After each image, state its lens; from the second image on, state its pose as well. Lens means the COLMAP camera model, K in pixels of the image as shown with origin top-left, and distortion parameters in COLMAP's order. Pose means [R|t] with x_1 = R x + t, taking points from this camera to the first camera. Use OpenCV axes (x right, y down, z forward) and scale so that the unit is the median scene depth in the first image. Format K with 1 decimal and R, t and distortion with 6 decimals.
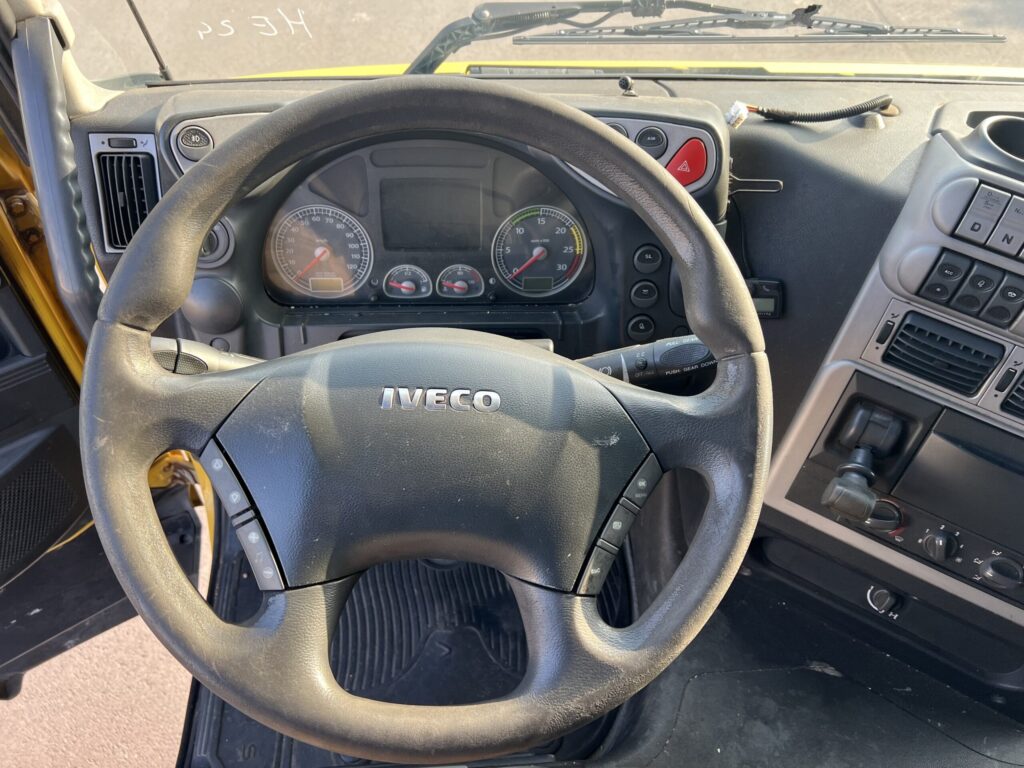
lens RADIAL K [[837.5, 0, 513.9], [0, 837.5, 383.8], [0, 0, 1]] dist [0.041912, -0.004518]
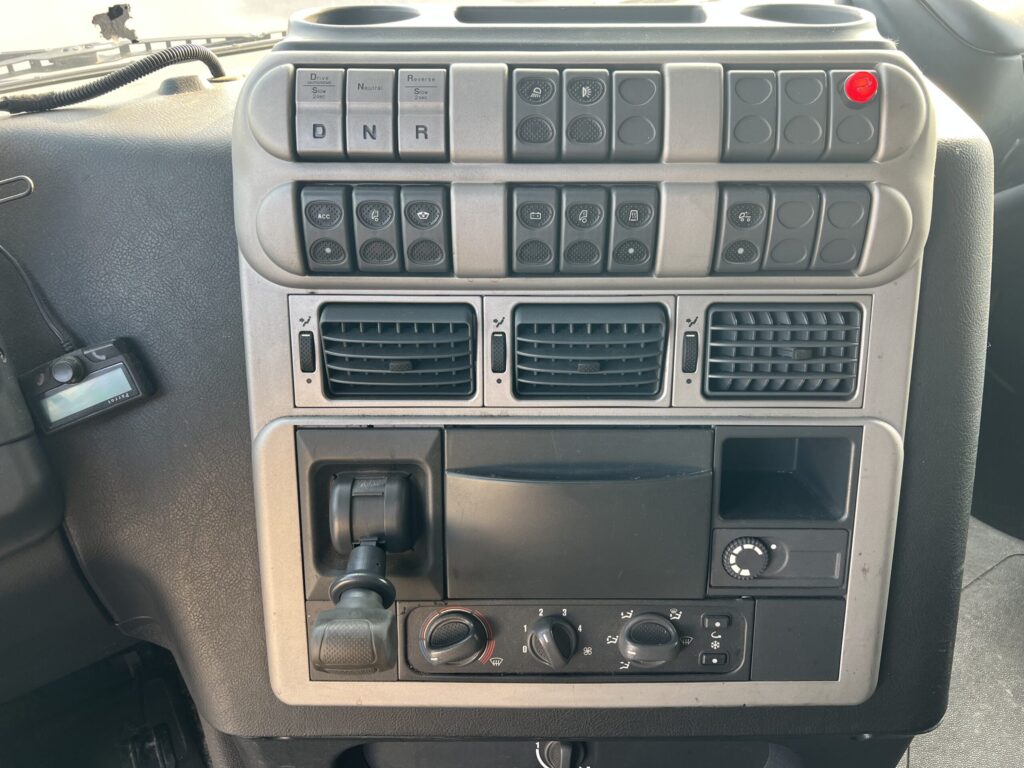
lens RADIAL K [[837.5, 0, 511.2], [0, 837.5, 385.6], [0, 0, 1]] dist [0.041912, -0.004518]
pose [[0.884172, -0.345794, 0.314112, 0.369911], [0.412239, 0.893837, -0.176392, 0.126796], [-0.219770, 0.285450, 0.932856, 0.409619]]
